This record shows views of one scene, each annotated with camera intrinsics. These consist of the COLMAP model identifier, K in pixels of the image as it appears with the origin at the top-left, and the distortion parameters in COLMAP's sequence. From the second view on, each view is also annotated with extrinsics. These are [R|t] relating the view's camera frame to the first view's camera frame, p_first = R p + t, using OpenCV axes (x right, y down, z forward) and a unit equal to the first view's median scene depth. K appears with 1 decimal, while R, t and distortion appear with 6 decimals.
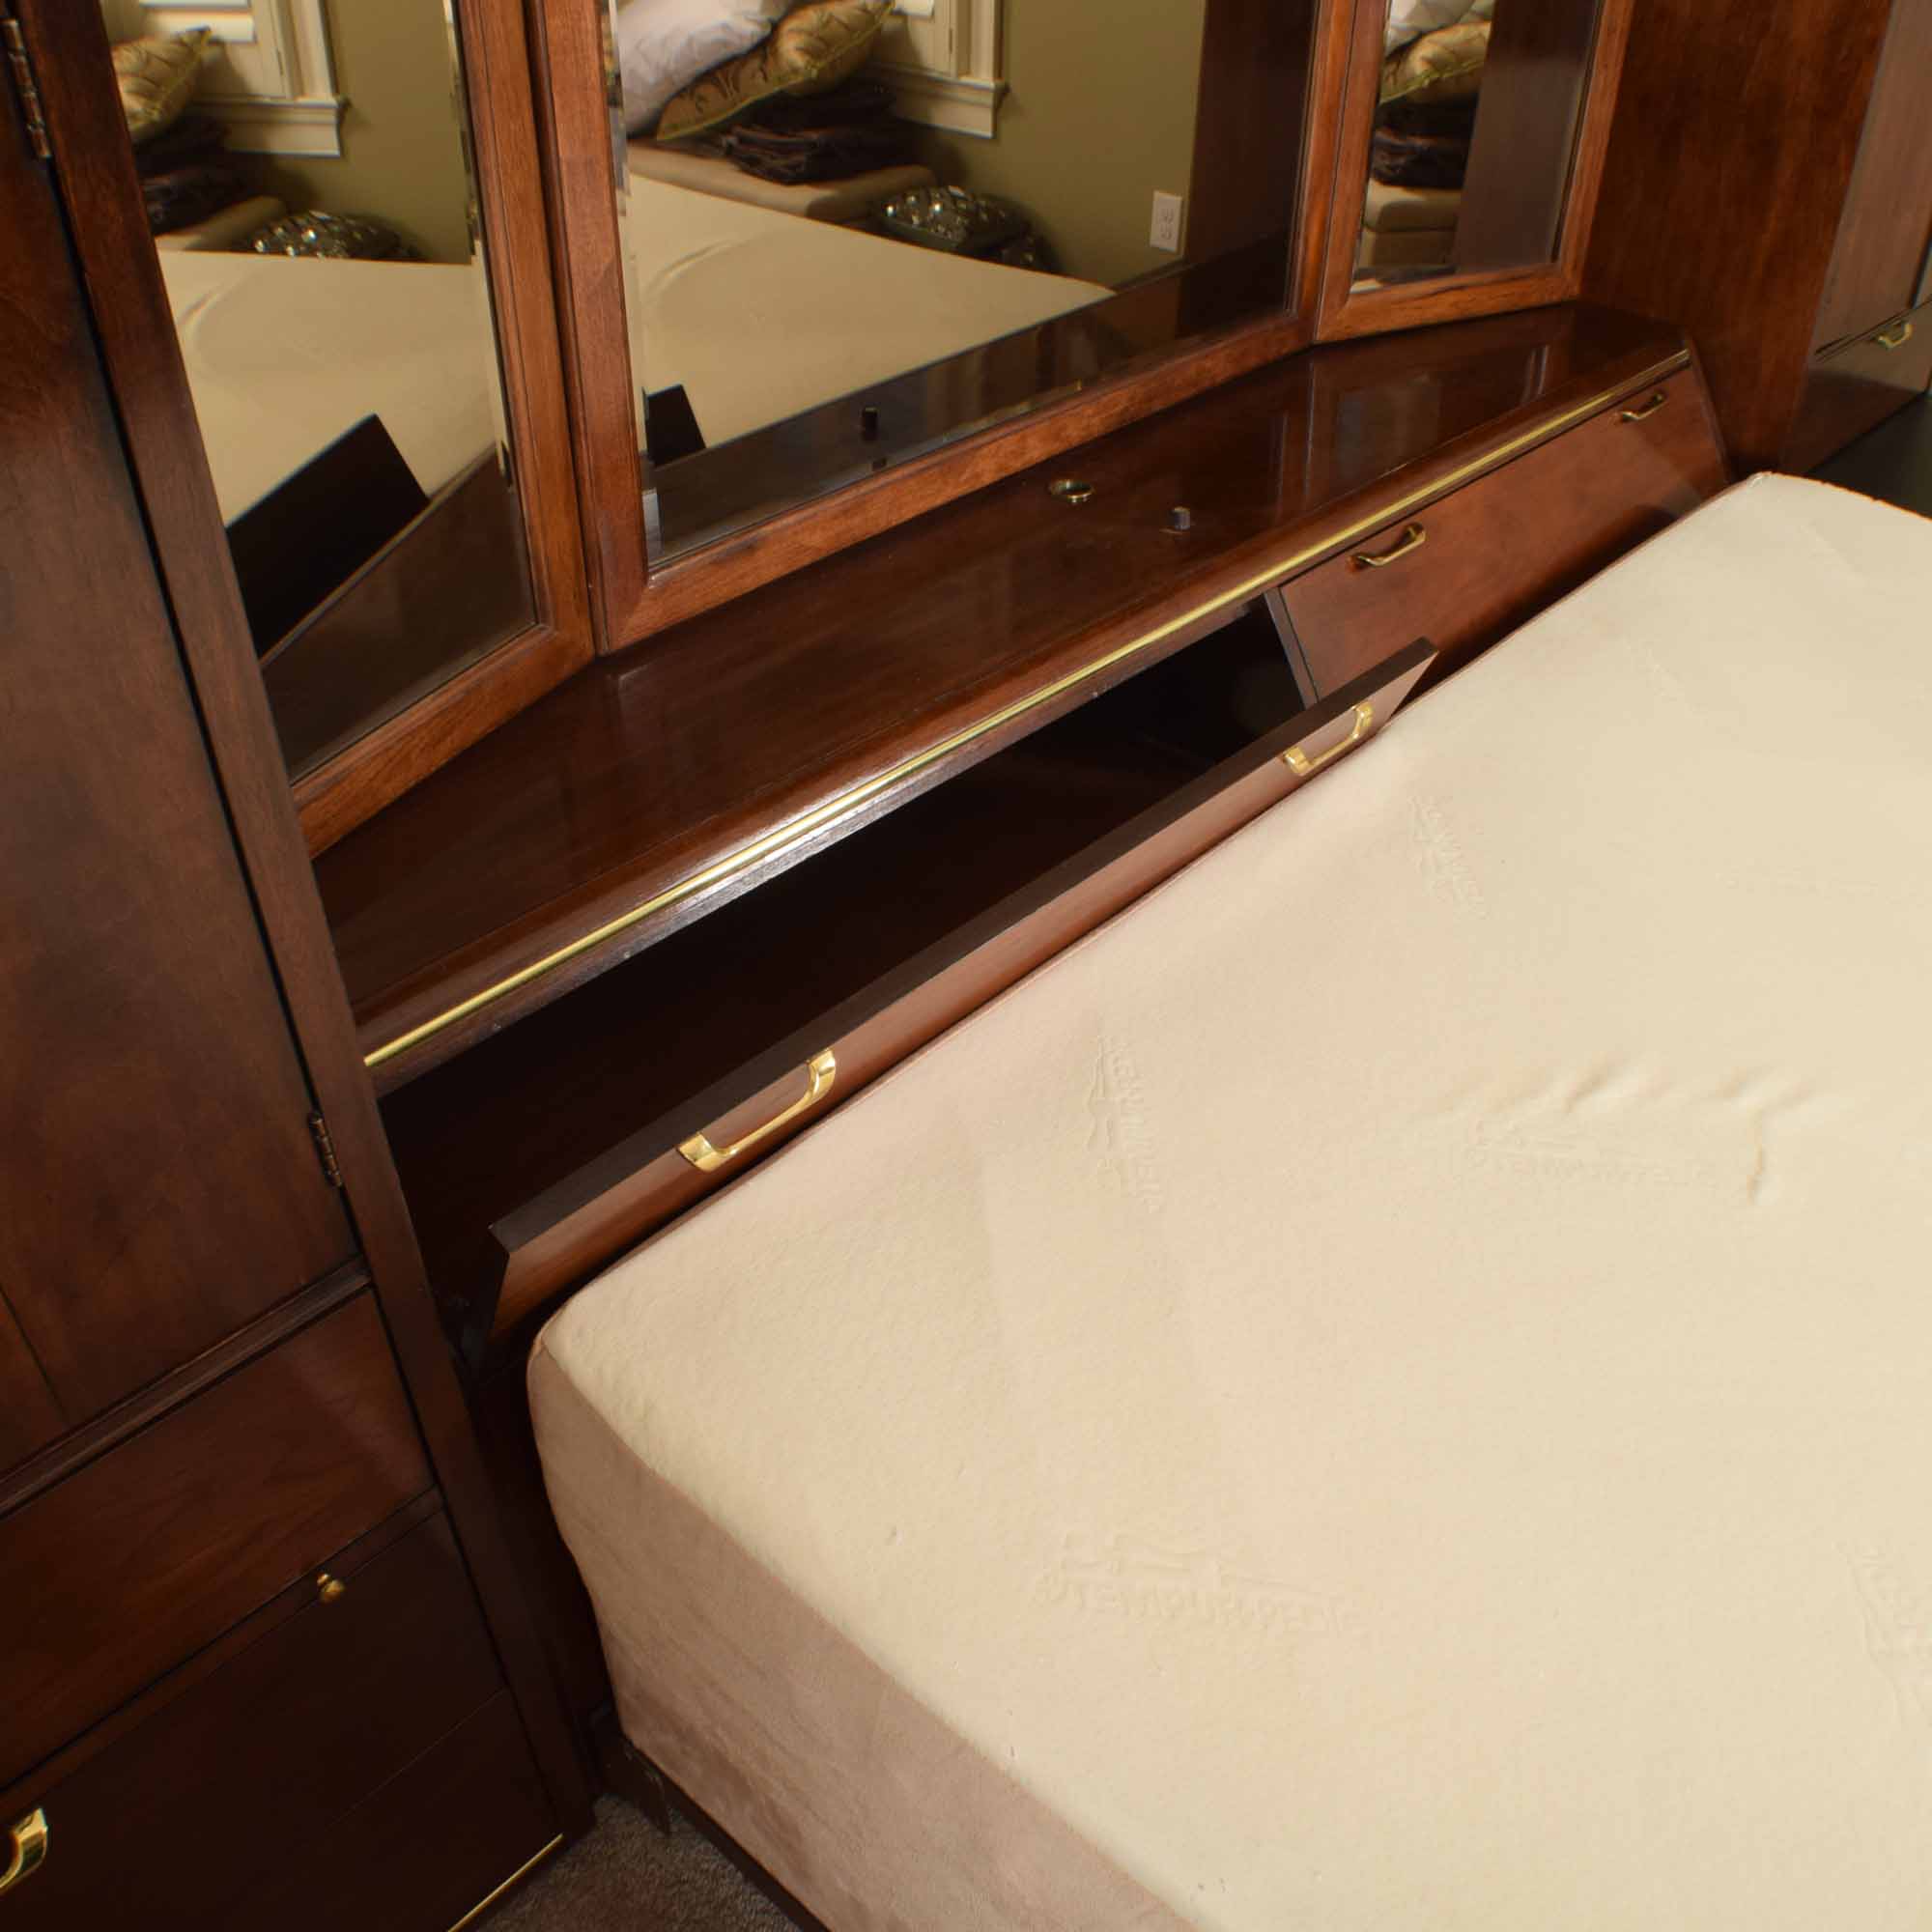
lens RADIAL K [[1754.1, 0, 1016.5], [0, 1754.1, 967.9], [0, 0, 1]] dist [-0.143280, 0.053221]
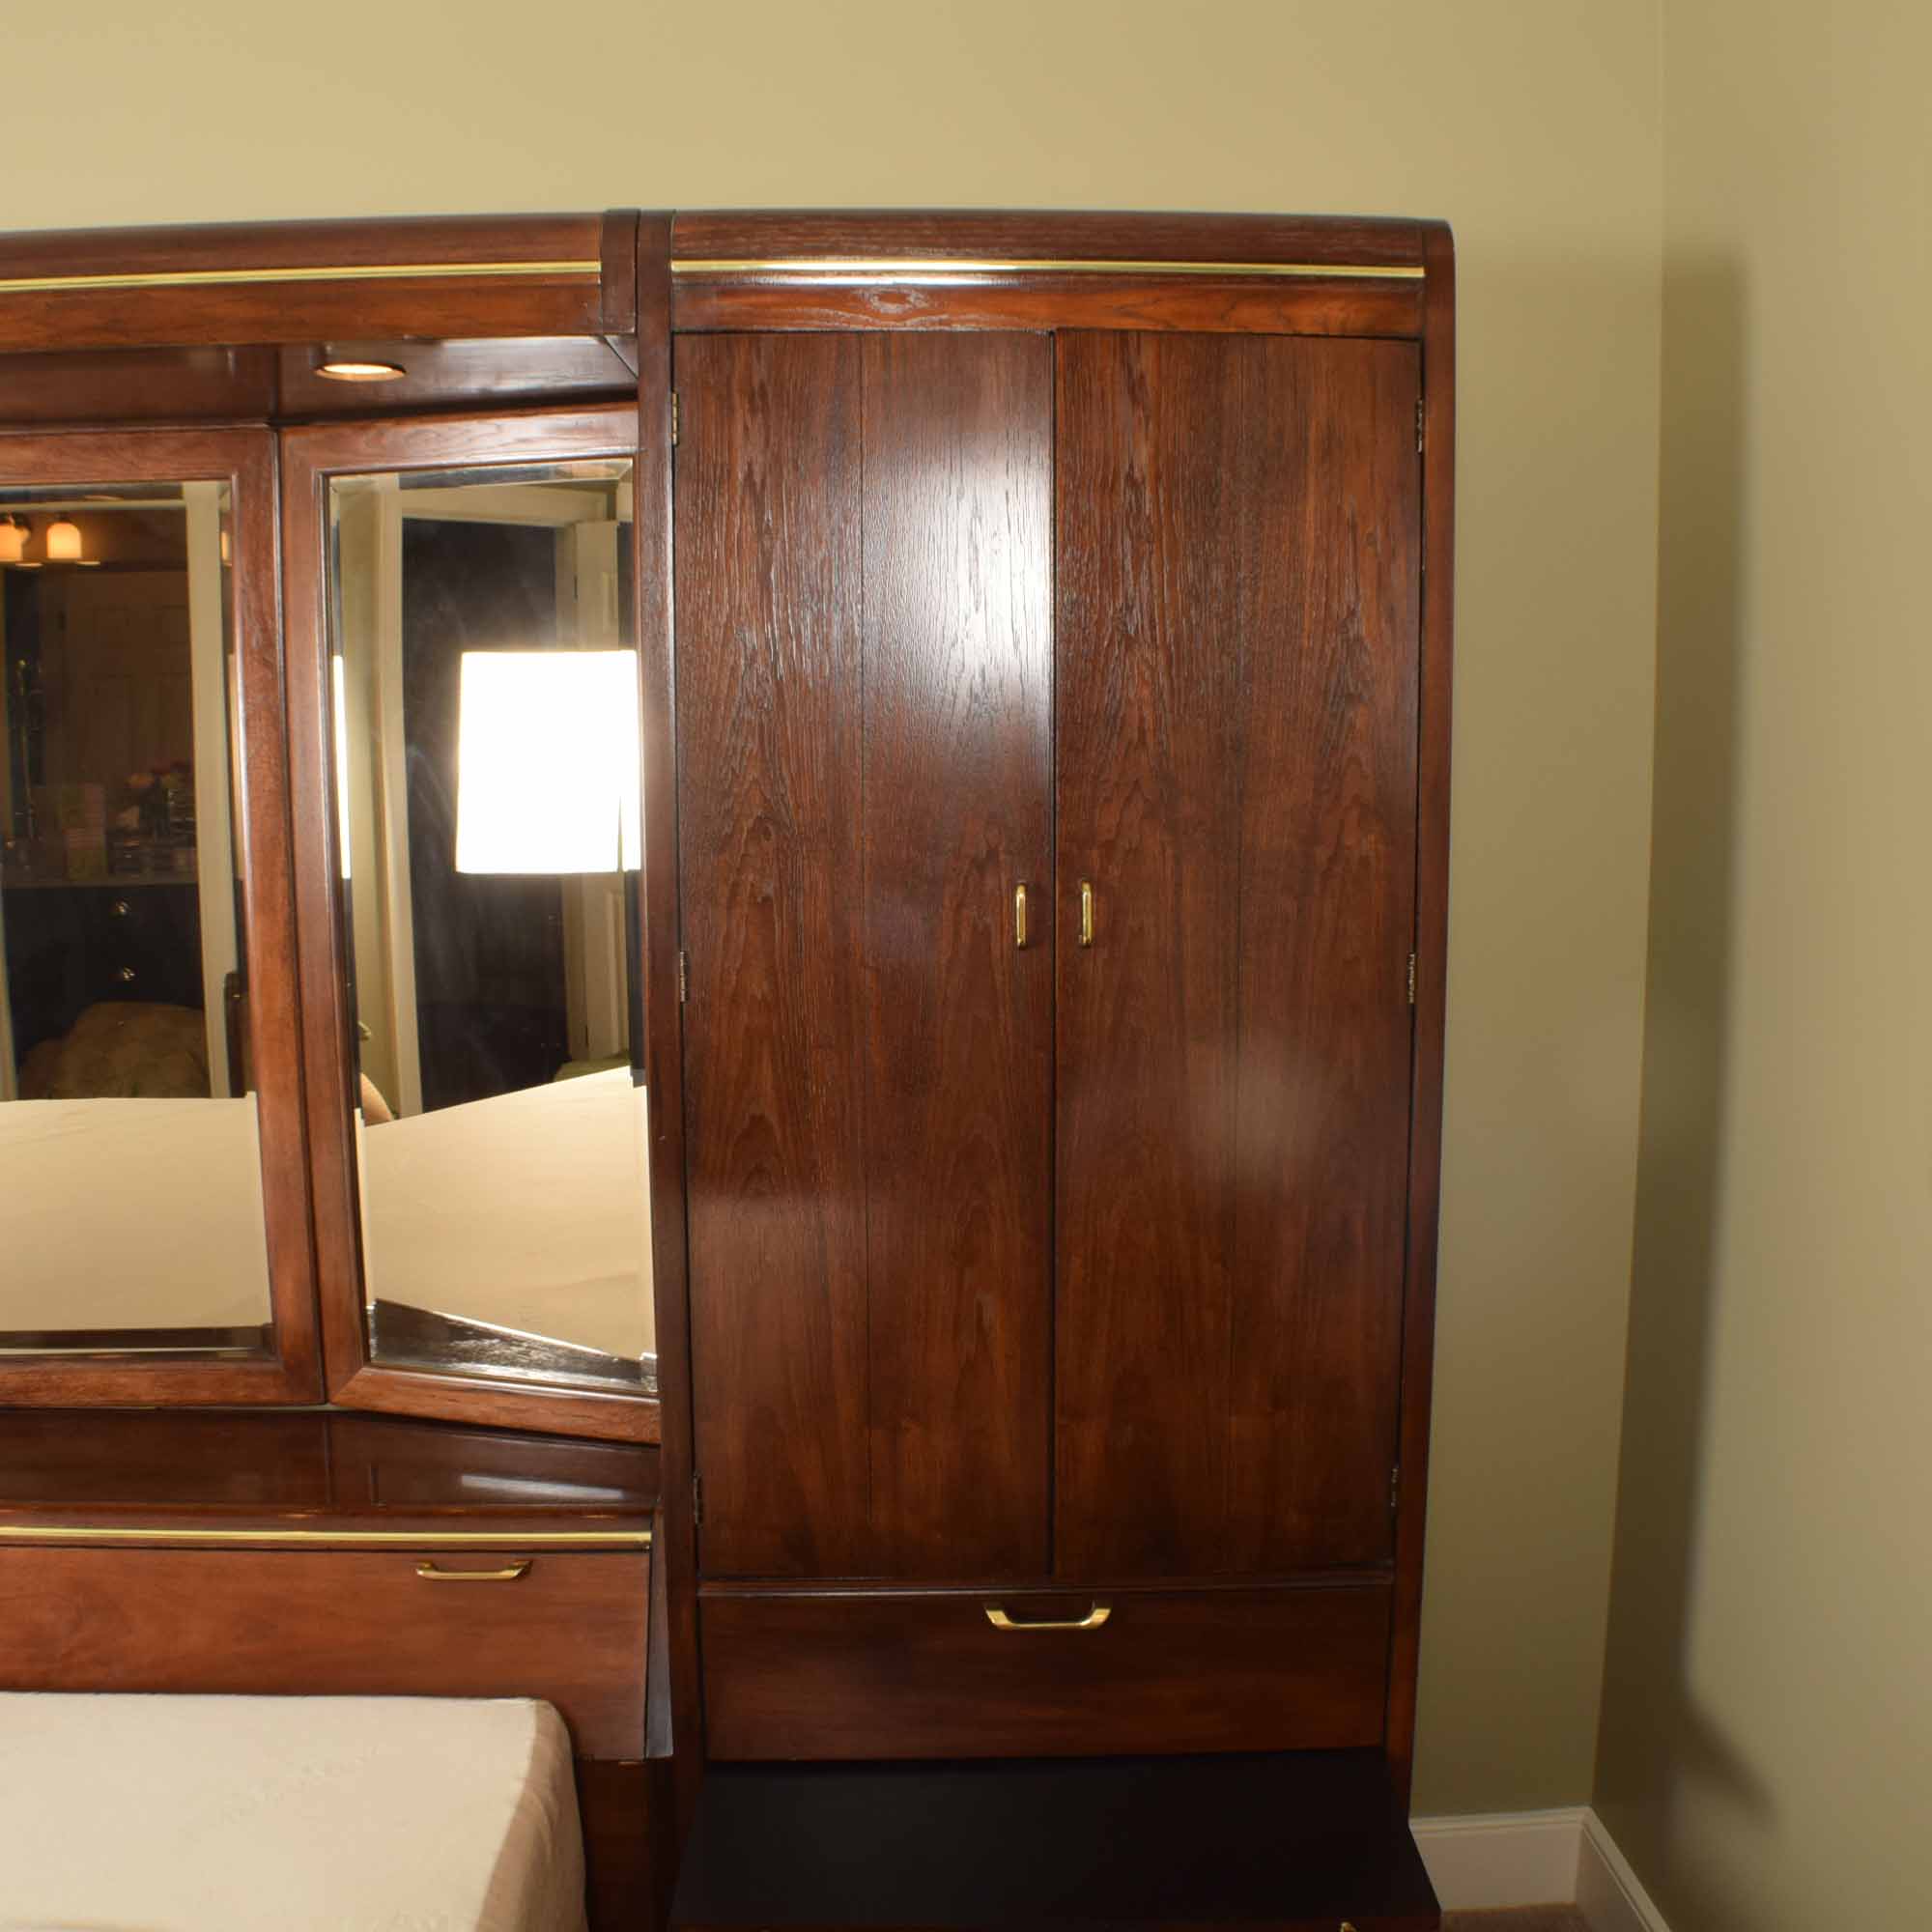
lens RADIAL K [[1859.7, 0, 1023.7], [0, 1859.7, 970.7], [0, 0, 1]] dist [-0.141042, 0.028985]
pose [[0.696608, 0.069228, -0.714104, 1.340981], [-0.424859, 0.841852, -0.332837, -0.463544], [0.578128, 0.535251, 0.615852, 0.554332]]
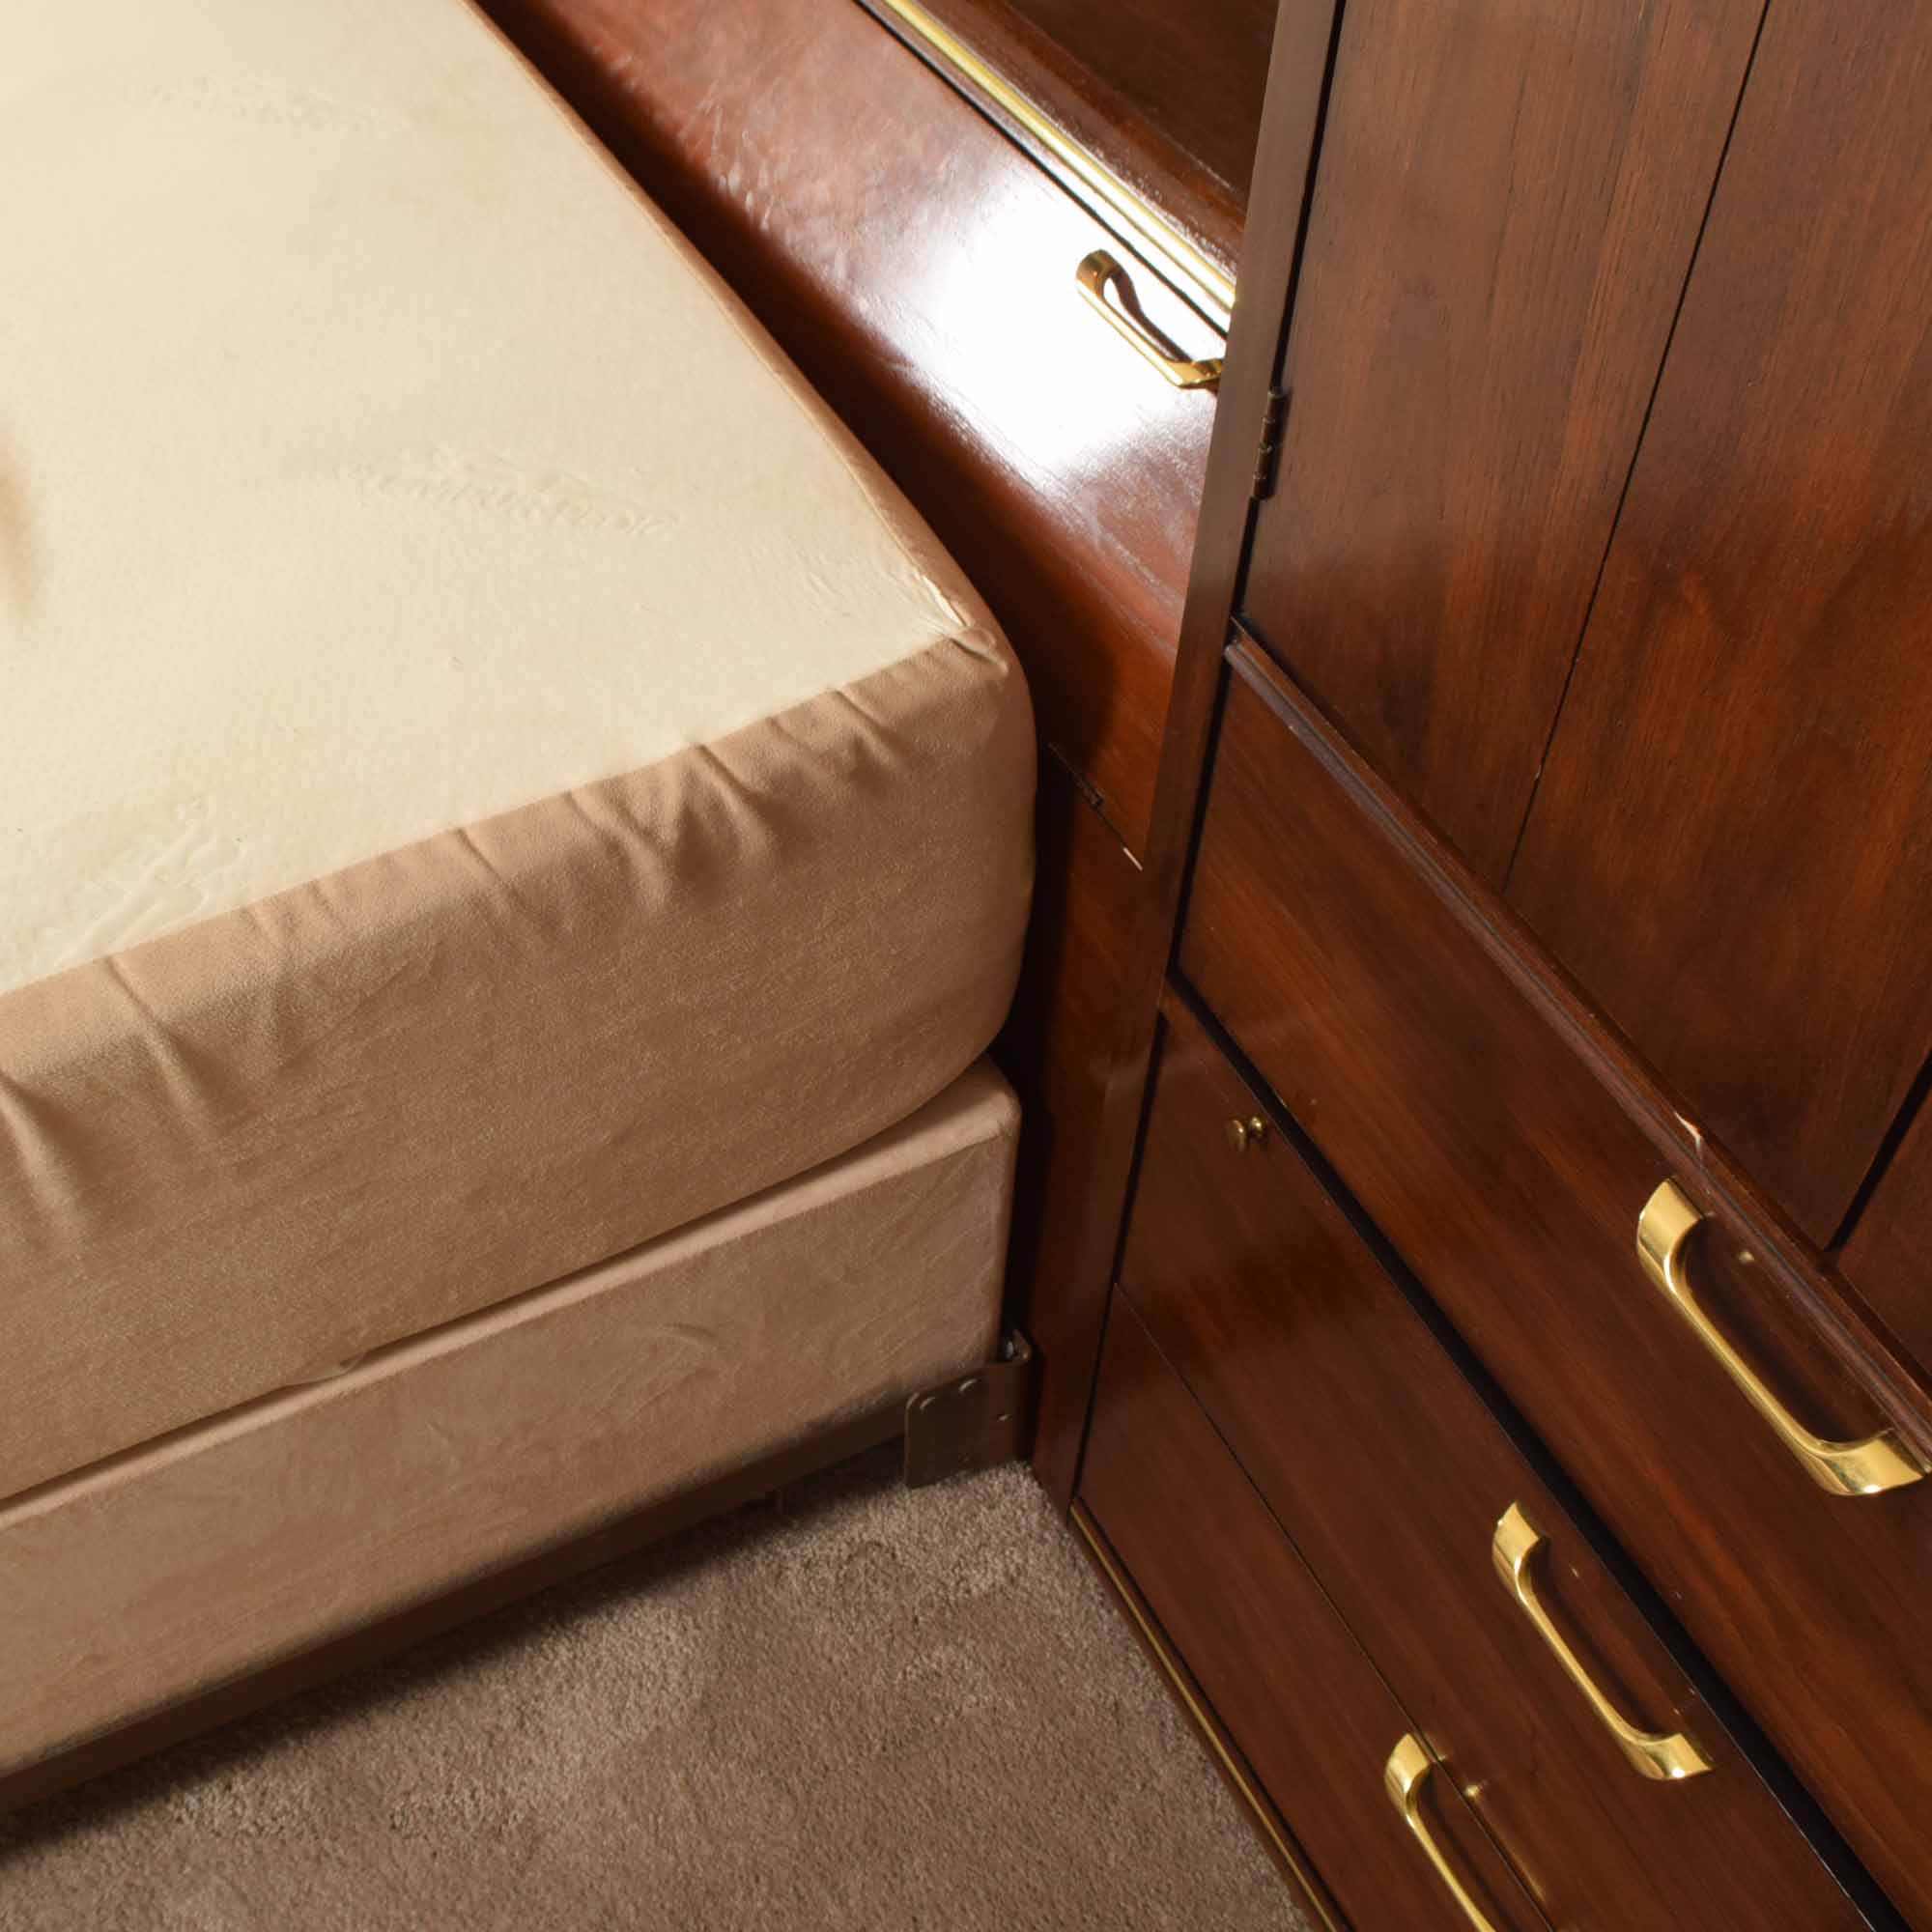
lens RADIAL K [[2436.3, 0, 966.0], [0, 2436.3, 966.0], [0, 0, 1]] dist [-0.134375, -0.003347]
pose [[-0.351339, 0.657491, -0.666533, 0.968652], [-0.608934, 0.380295, 0.696114, -0.726834], [0.711168, 0.650447, 0.266756, 1.082924]]
